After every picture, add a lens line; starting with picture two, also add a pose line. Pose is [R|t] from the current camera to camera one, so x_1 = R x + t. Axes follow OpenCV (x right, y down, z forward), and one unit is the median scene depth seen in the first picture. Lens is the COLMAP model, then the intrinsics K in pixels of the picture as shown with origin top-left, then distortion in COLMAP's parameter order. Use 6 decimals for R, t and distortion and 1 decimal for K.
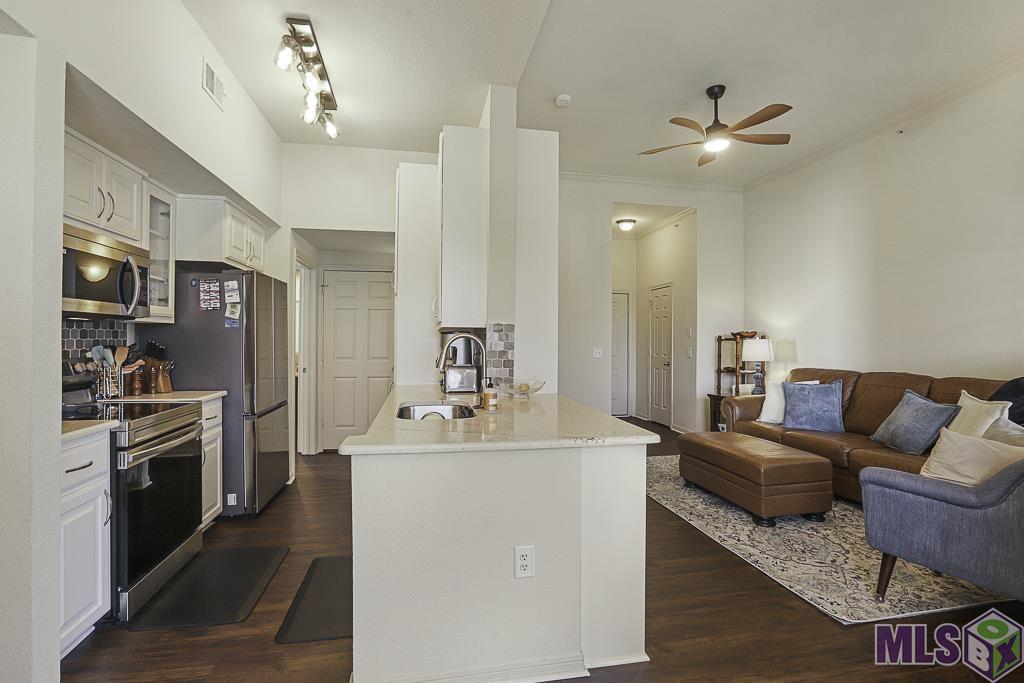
lens RADIAL K [[489.0, 0, 512.6], [0, 489.0, 339.5], [0, 0, 1]] dist [-0.015948, 0.007161]
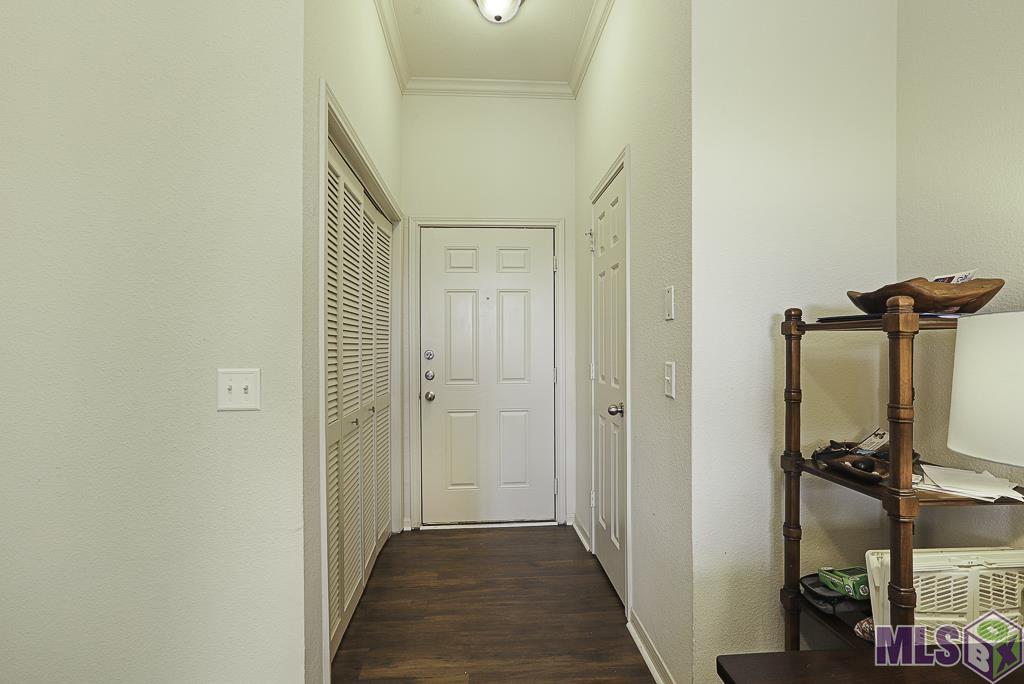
lens RADIAL K [[489.0, 0, 515.7], [0, 489.0, 343.3], [0, 0, 1]] dist [-0.015948, 0.007161]
pose [[0.994479, -0.008505, -0.104589, 0.544098], [0.008512, 0.999964, -0.000381, 0.012470], [0.104589, -0.000512, 0.994515, 1.296659]]
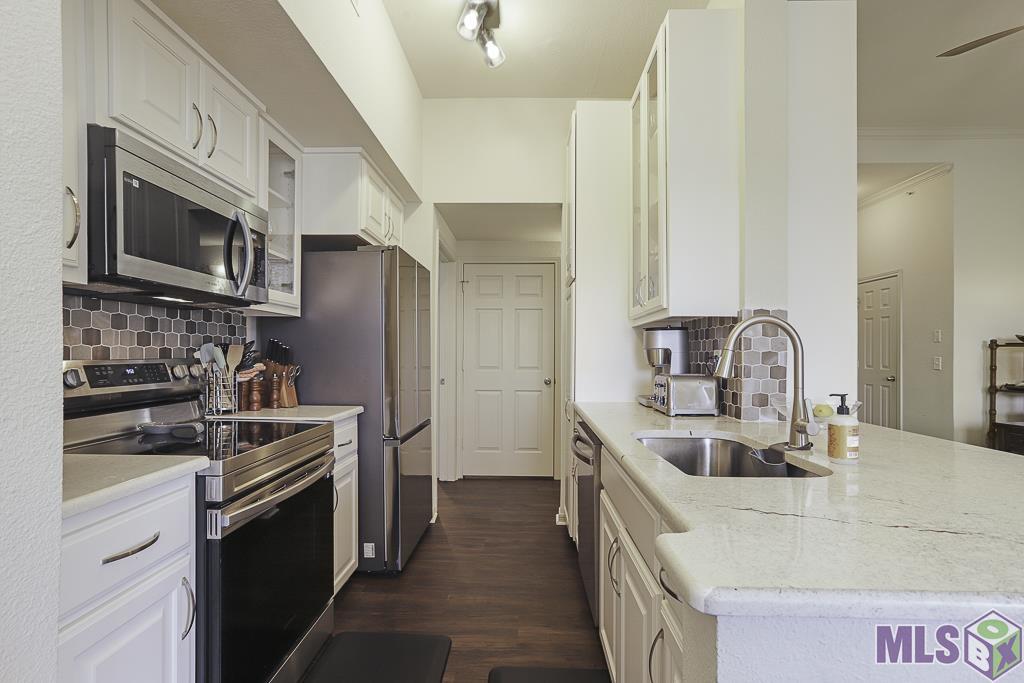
lens RADIAL K [[489.0, 0, 521.7], [0, 489.0, 357.1], [0, 0, 1]] dist [-0.015948, 0.007161]
pose [[0.980854, 0.001965, -0.194735, -0.193053], [-0.000920, 0.999985, 0.005459, 0.024473], [0.194743, -0.005175, 0.980841, 0.297235]]
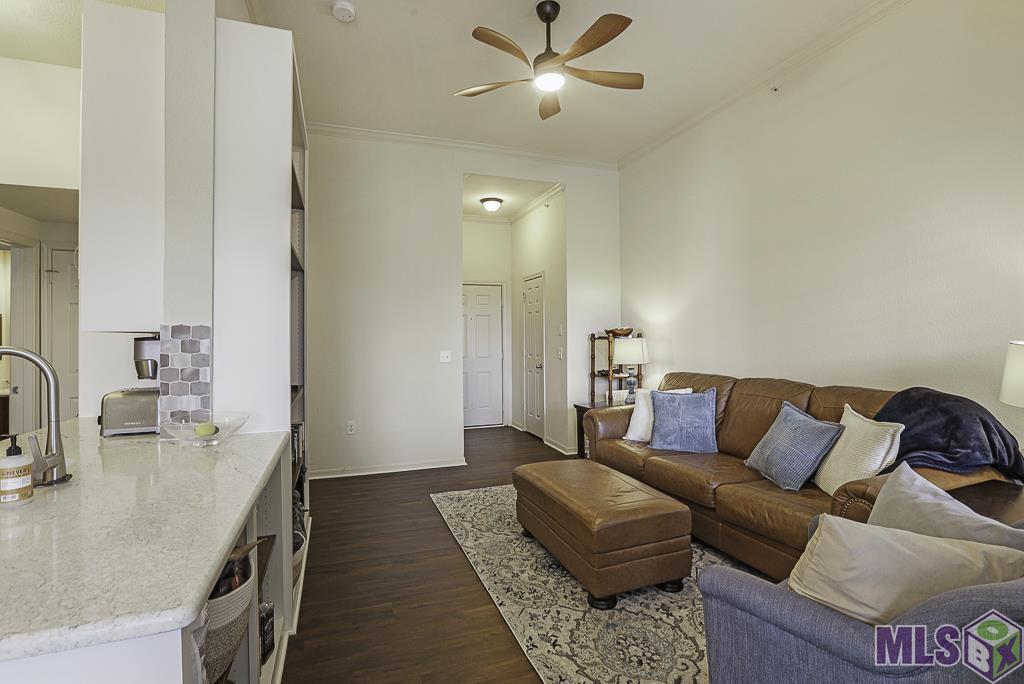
lens RADIAL K [[489.0, 0, 511.7], [0, 489.0, 333.5], [0, 0, 1]] dist [-0.015948, 0.007161]
pose [[0.988283, -0.009433, 0.152339, 0.258859], [0.009657, 0.999953, -0.000728, -0.015244], [-0.152325, 0.002190, 0.988328, 0.288220]]
